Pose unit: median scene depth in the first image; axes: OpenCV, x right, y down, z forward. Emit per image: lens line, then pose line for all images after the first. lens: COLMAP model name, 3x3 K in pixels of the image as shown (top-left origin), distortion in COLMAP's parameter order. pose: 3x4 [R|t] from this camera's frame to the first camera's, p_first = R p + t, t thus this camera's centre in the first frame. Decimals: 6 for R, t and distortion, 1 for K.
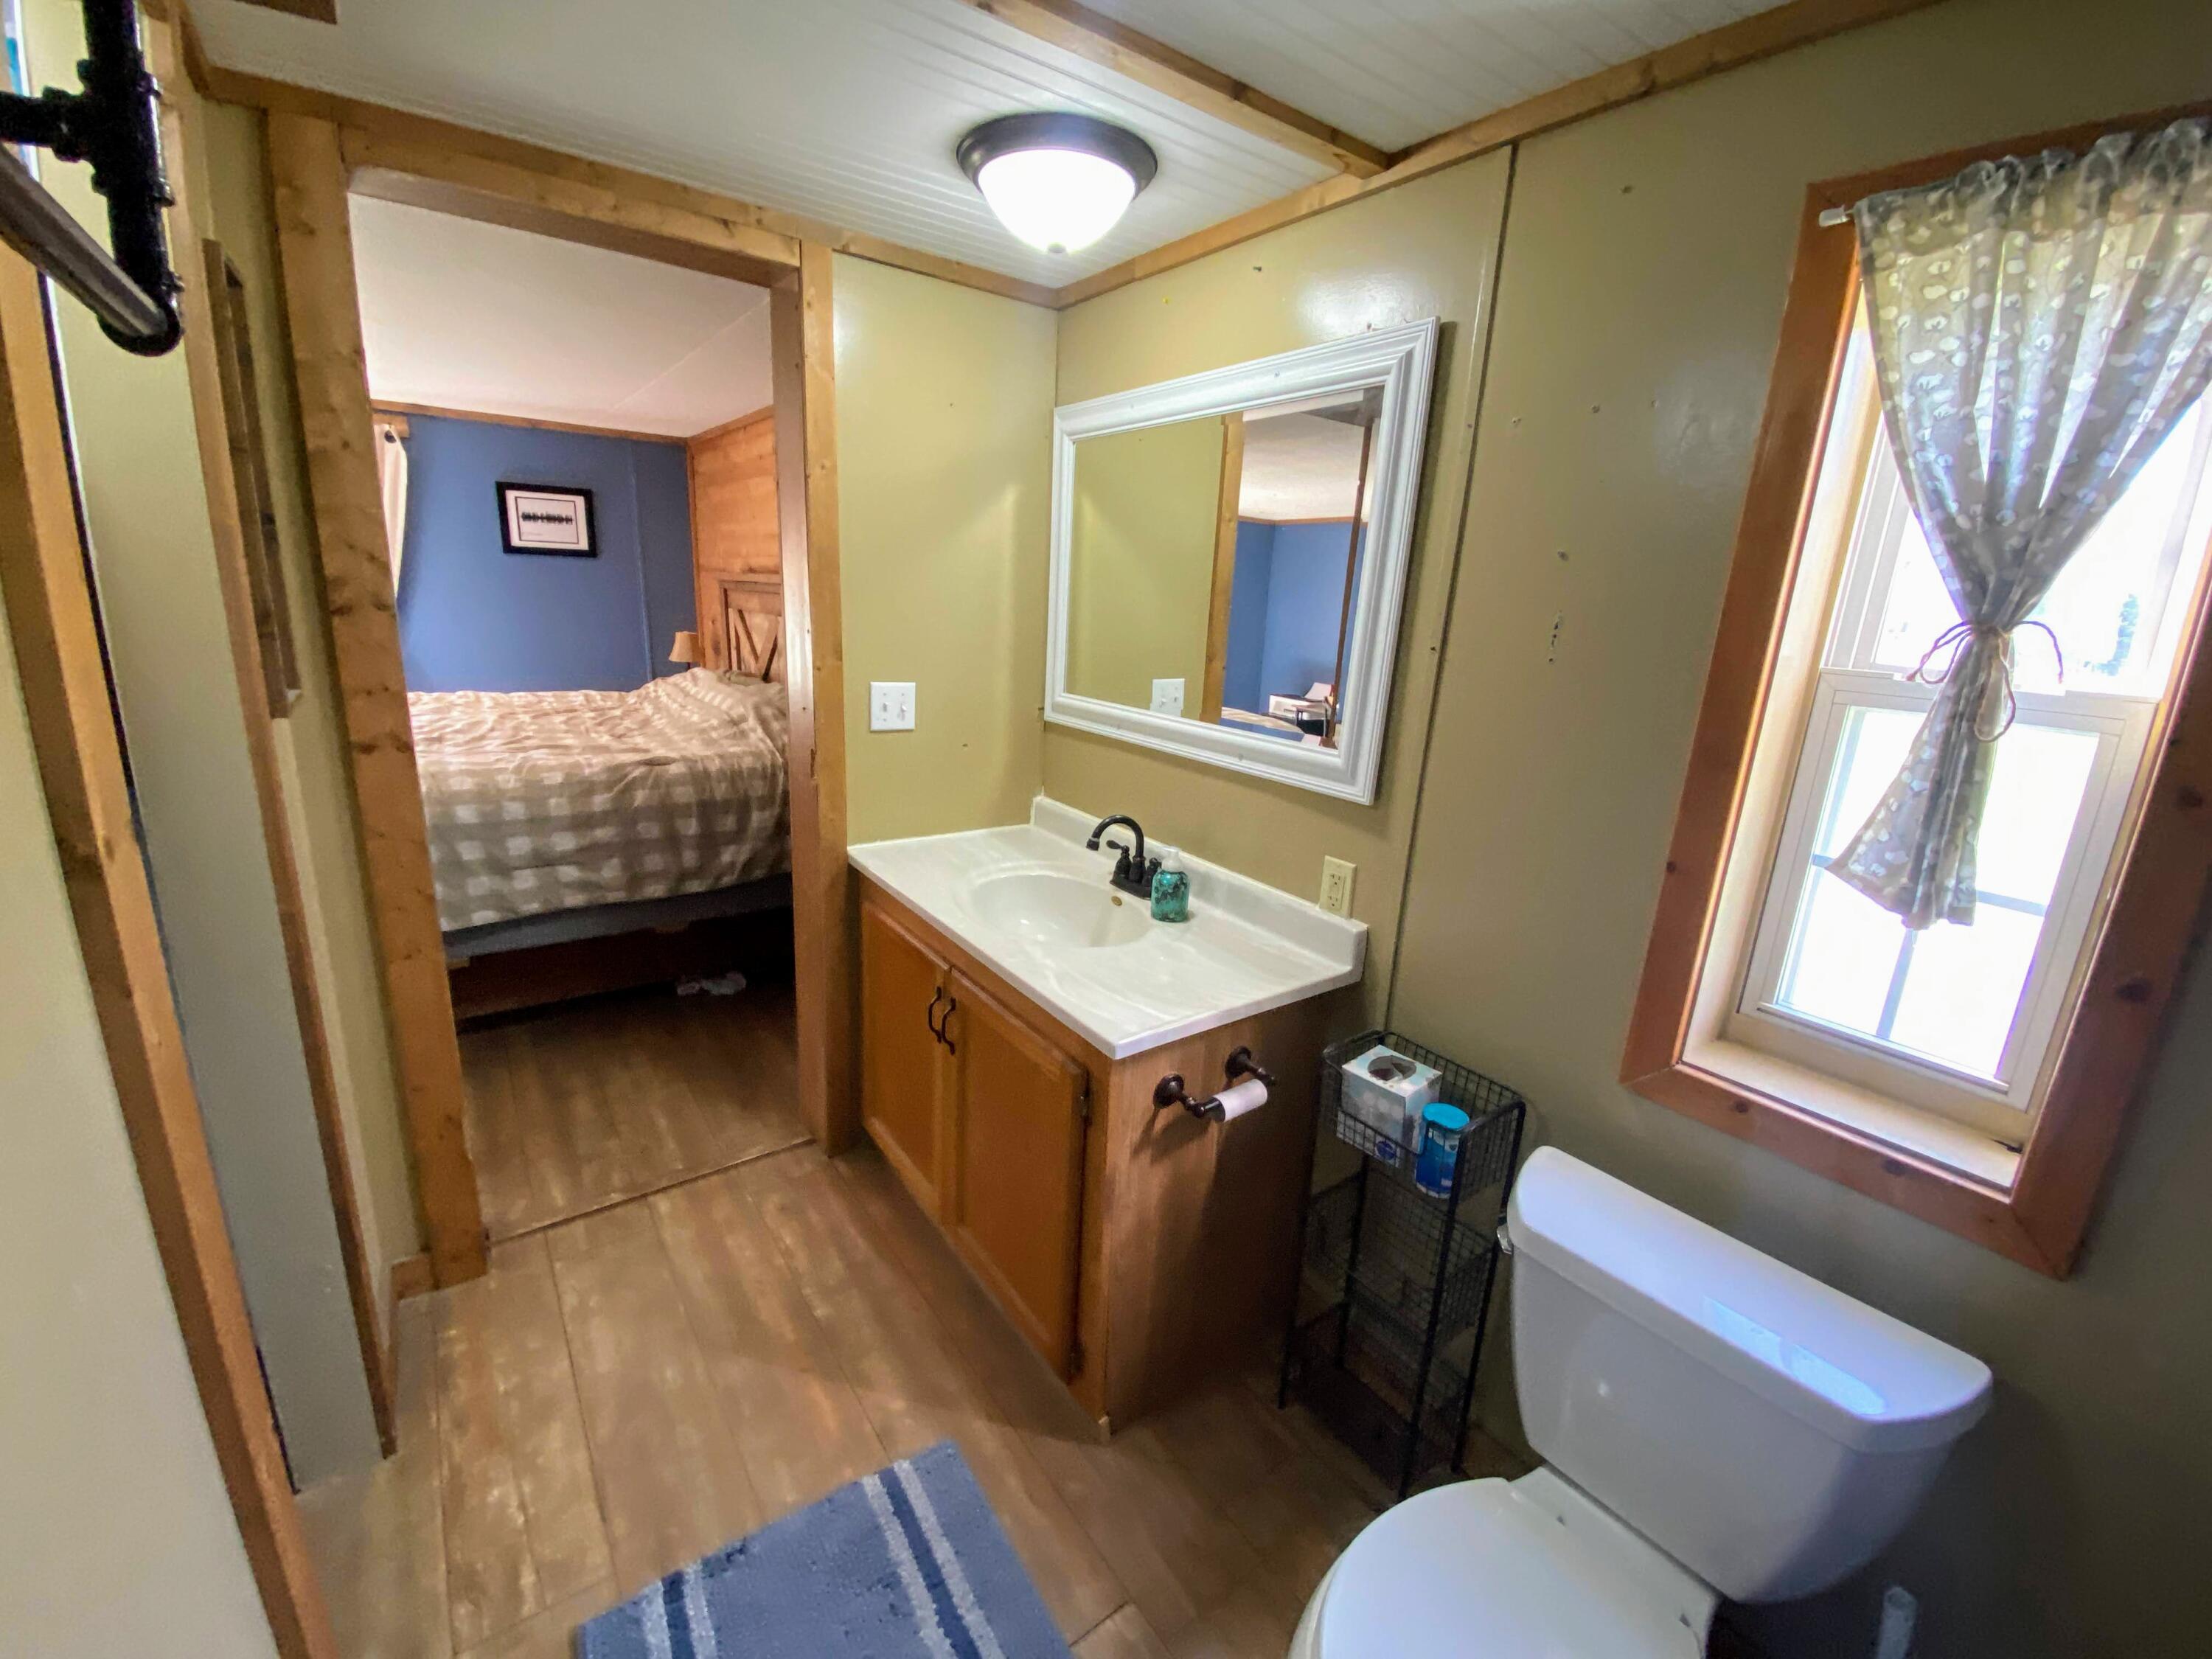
lens RADIAL K [[884.7, 0, 1108.7], [0, 884.7, 817.3], [0, 0, 1]] dist [-0.026569, -0.002592]
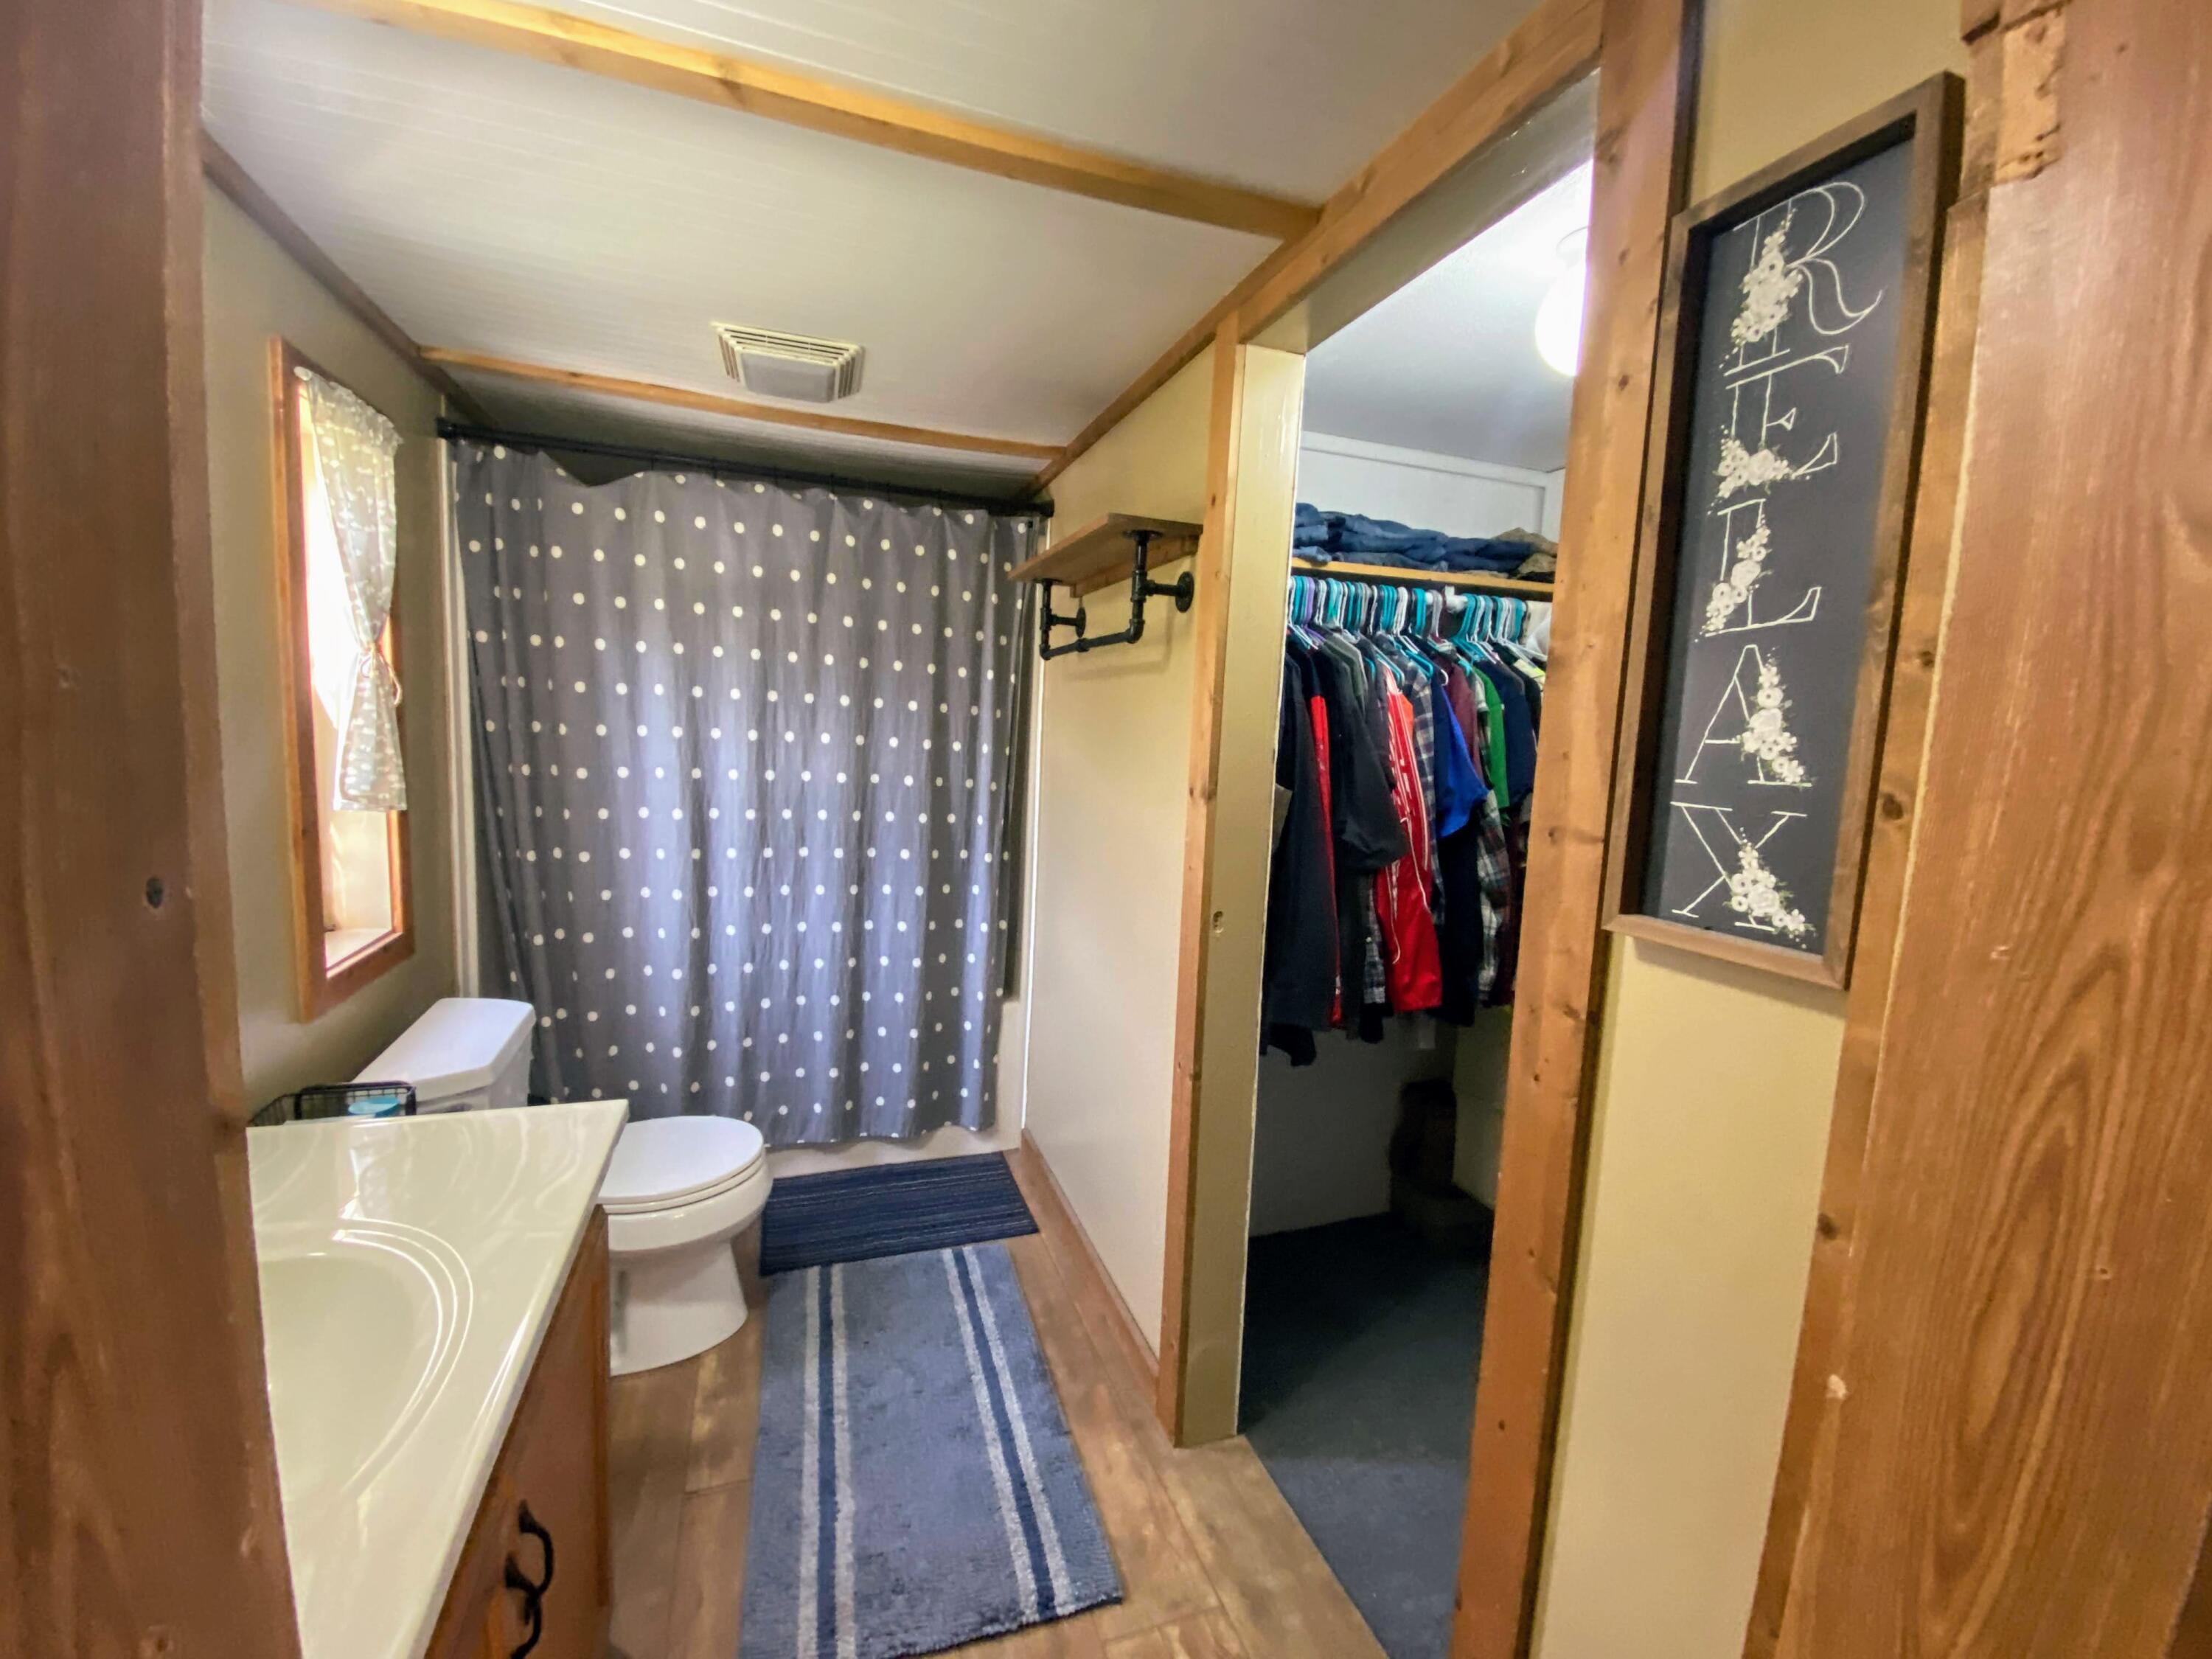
lens RADIAL K [[884.7, 0, 1102.1], [0, 884.7, 815.3], [0, 0, 1]] dist [-0.026569, -0.002592]
pose [[-0.955190, -0.122617, 0.269403, -0.654238], [-0.023959, 0.939202, 0.342527, -0.344691], [-0.295023, 0.320724, -0.900054, 1.443256]]
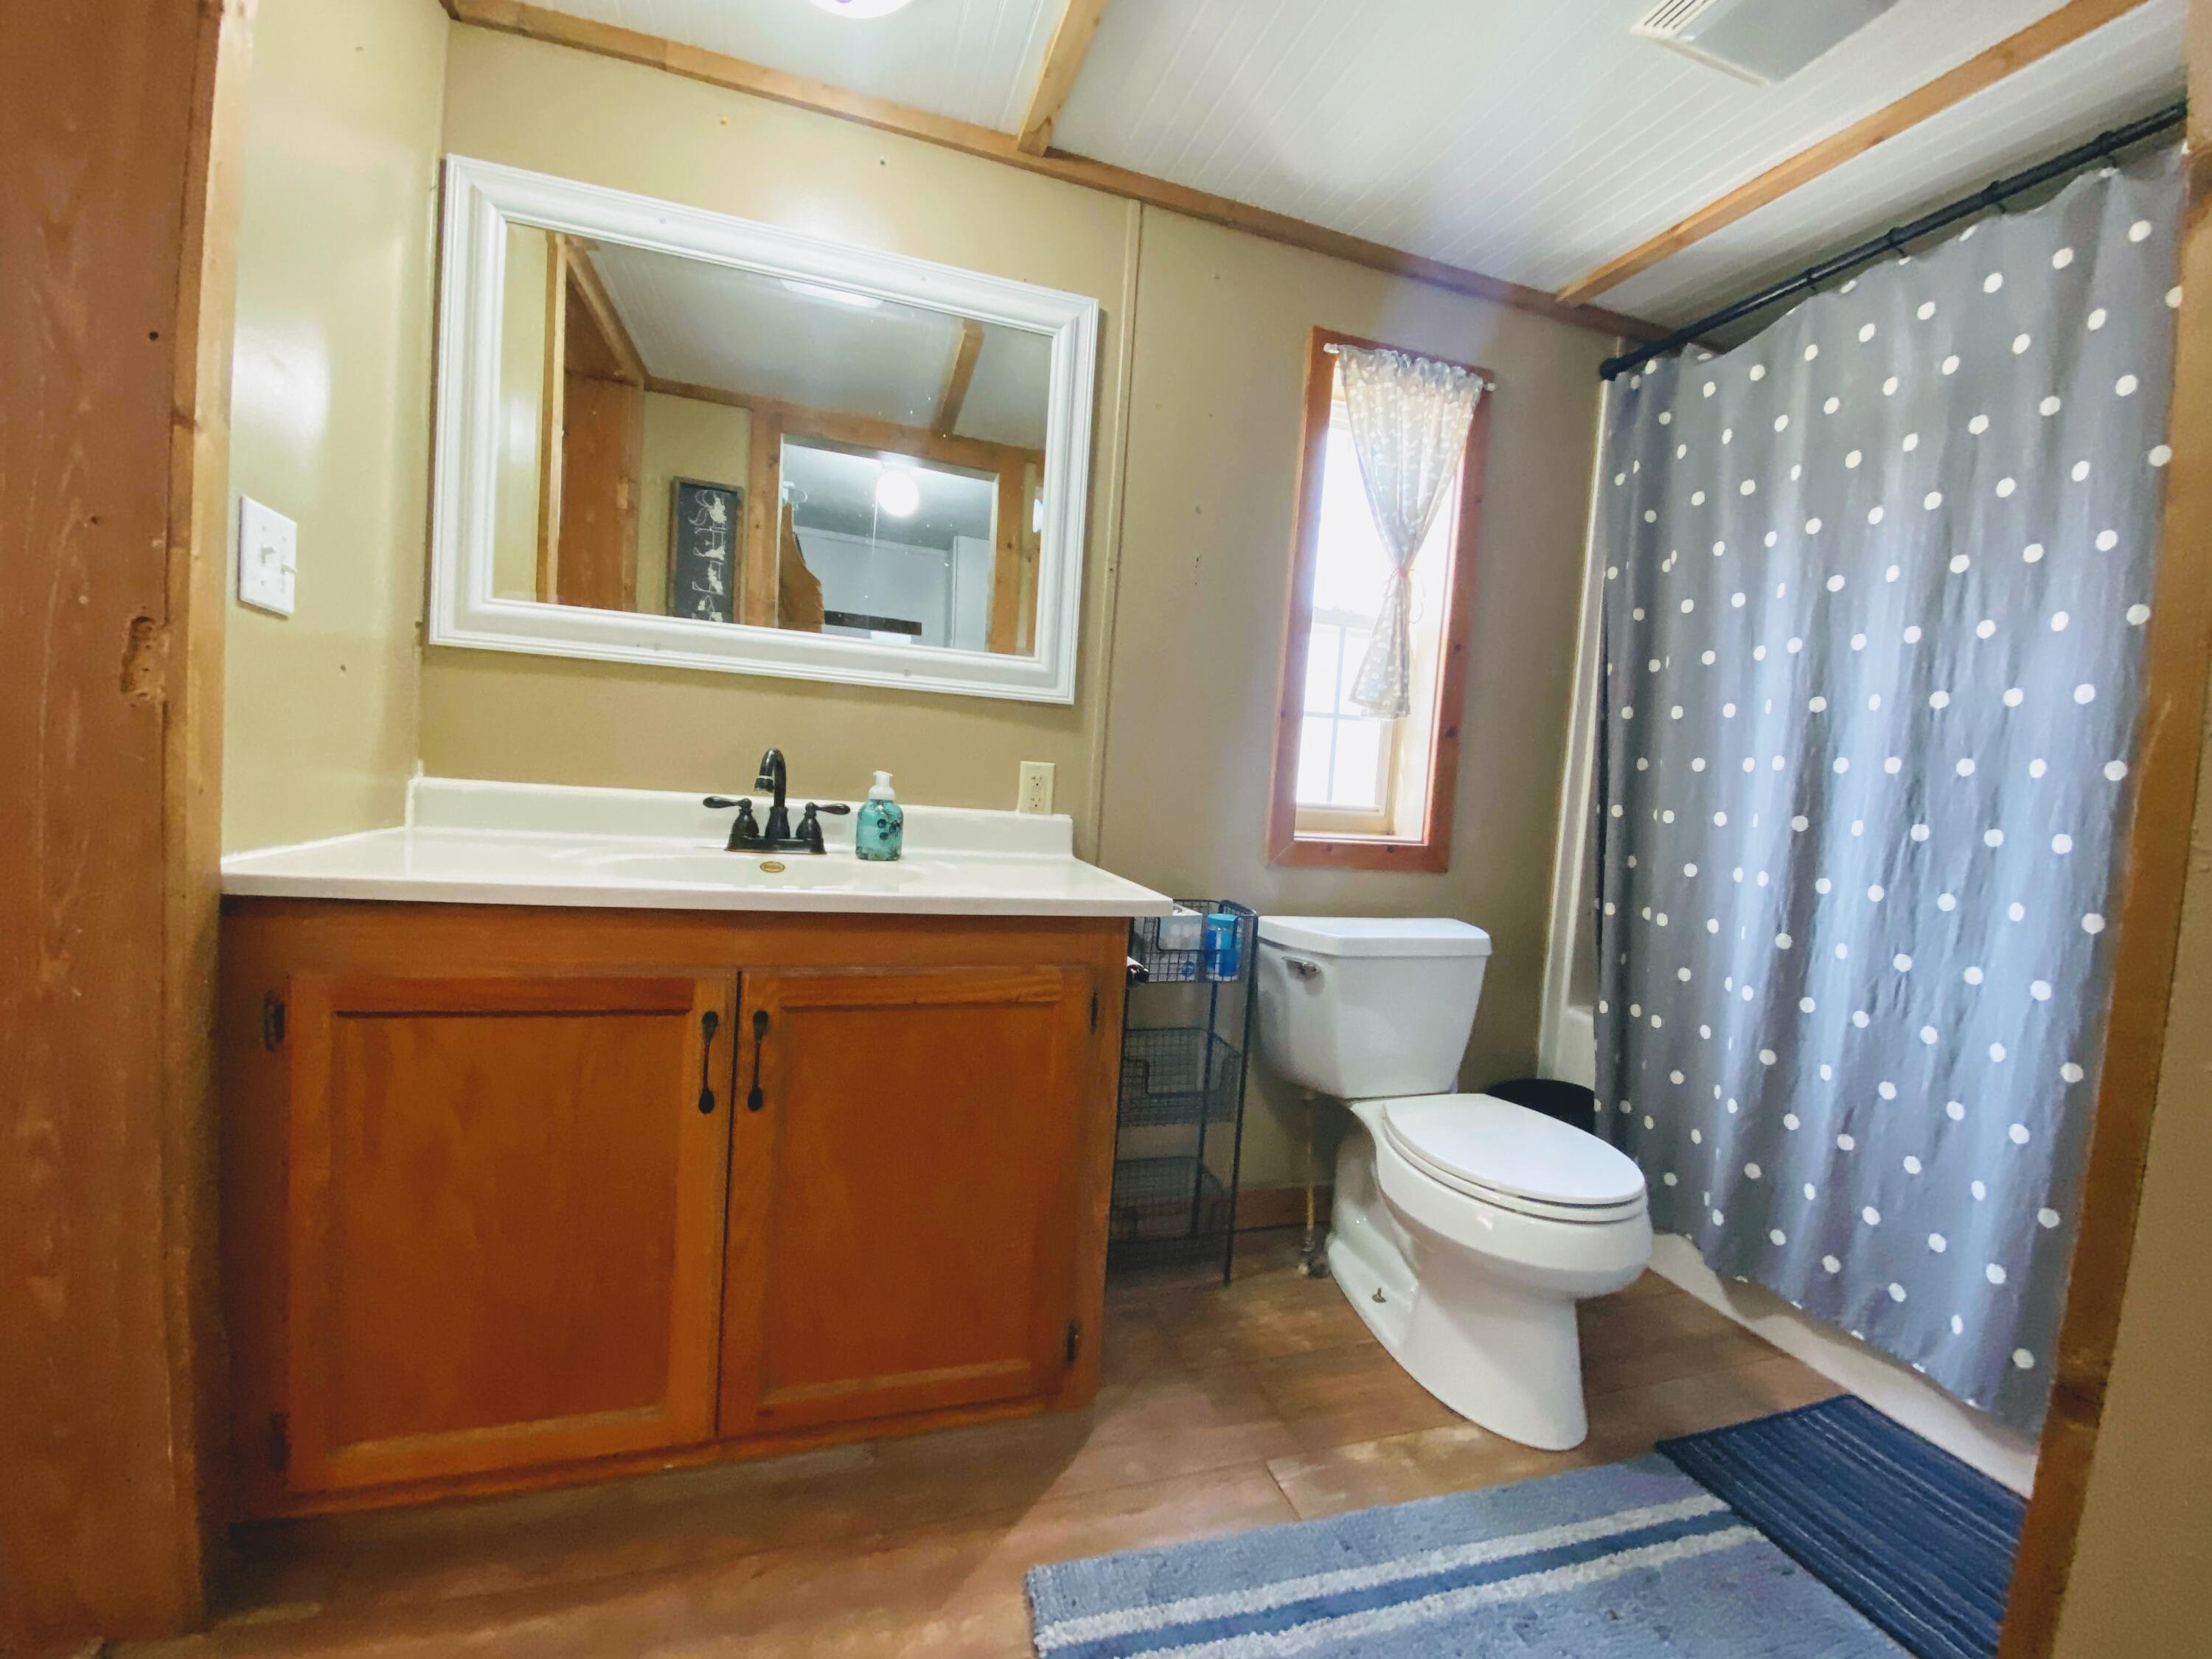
lens RADIAL K [[884.7, 0, 1089.2], [0, 884.7, 831.4], [0, 0, 1]] dist [-0.026569, -0.002592]
pose [[0.328928, -0.094603, 0.939605, -0.817981], [0.180250, 0.982967, 0.035868, 0.116835], [-0.926993, 0.157566, 0.340377, 0.663939]]
